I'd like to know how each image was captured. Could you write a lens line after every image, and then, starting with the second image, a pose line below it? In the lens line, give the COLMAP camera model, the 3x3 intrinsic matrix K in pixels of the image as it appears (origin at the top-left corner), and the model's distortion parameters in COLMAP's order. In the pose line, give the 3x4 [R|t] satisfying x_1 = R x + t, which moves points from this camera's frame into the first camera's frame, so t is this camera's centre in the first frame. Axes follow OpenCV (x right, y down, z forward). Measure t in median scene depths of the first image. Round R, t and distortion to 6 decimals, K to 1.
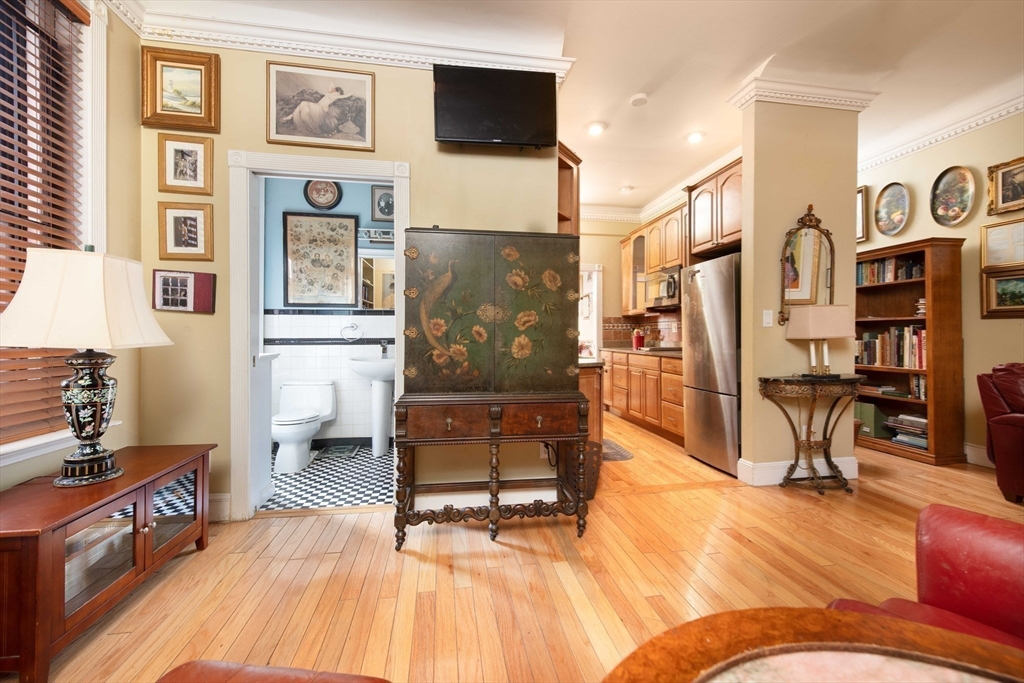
lens RADIAL K [[405.5, 0, 511.3], [0, 405.5, 335.1], [0, 0, 1]] dist [0.002721, 0.000011]
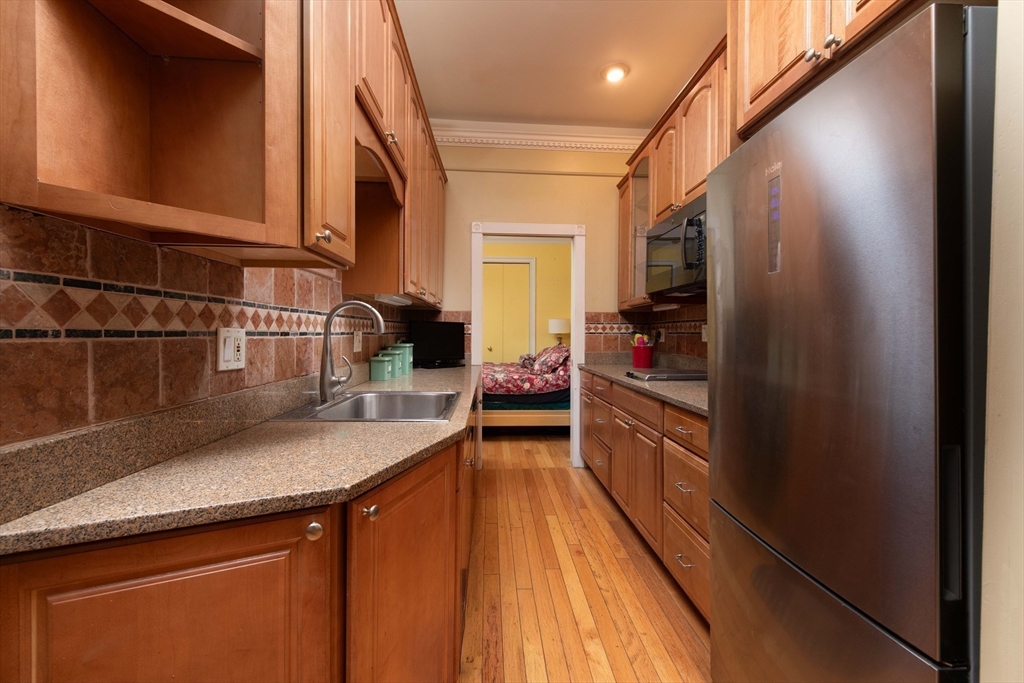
lens RADIAL K [[405.5, 0, 511.3], [0, 405.5, 335.1], [0, 0, 1]] dist [0.002721, 0.000011]
pose [[0.994492, 0.008270, -0.104486, 0.321659], [-0.007923, 0.999962, 0.003734, -0.022754], [0.104513, -0.002885, 0.994519, 0.698236]]
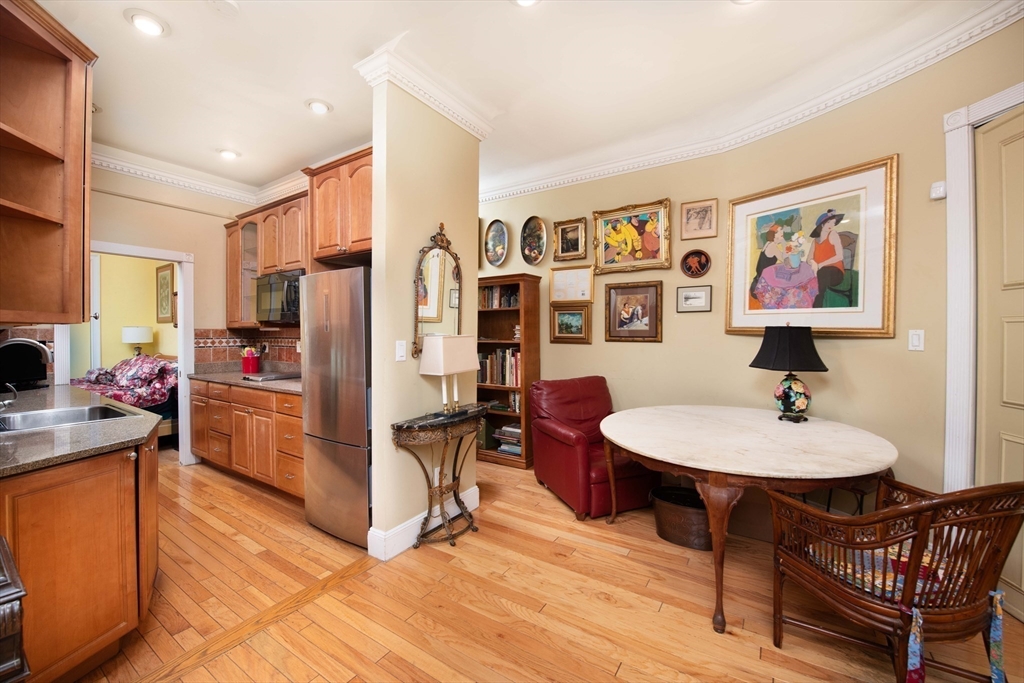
lens RADIAL K [[406.1, 0, 509.2], [0, 406.1, 338.0], [0, 0, 1]] dist [-0.016157, -0.000050]
pose [[0.678306, -0.006675, 0.734749, 0.153075], [-0.000322, 0.999956, 0.009382, -0.065298], [-0.734779, -0.006601, 0.678274, 0.242635]]
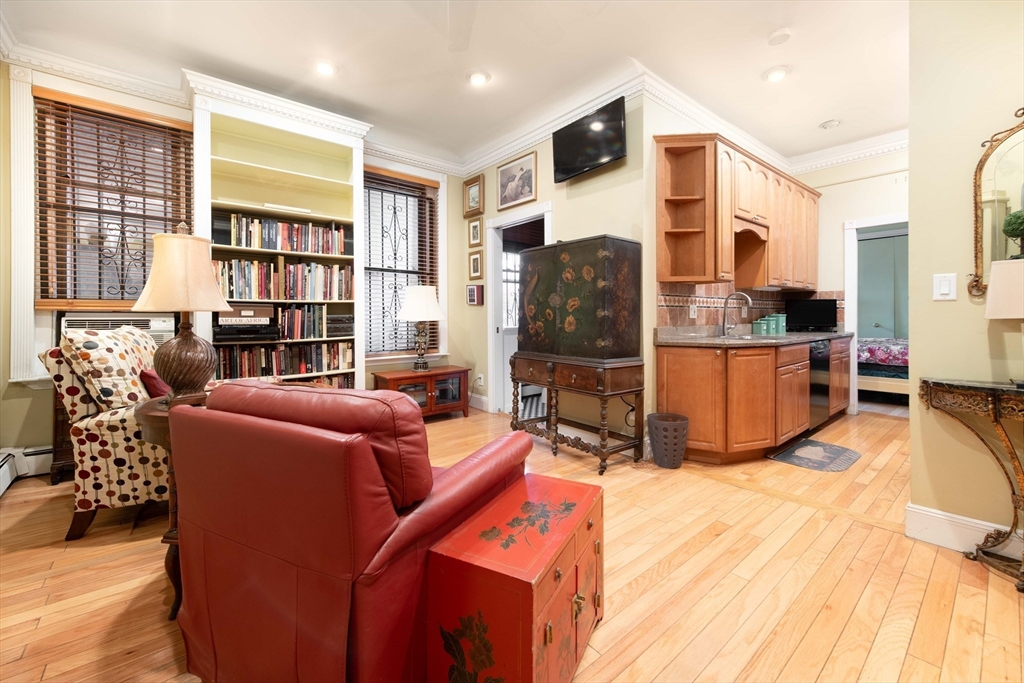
lens RADIAL K [[410.8, 0, 513.7], [0, 410.8, 320.5], [0, 0, 1]] dist [0.000326, -0.000013]
pose [[0.506815, 0.005905, -0.862035, 0.732629], [0.004784, 0.999942, 0.009663, 0.002019], [0.862042, -0.009021, 0.506757, 0.078285]]
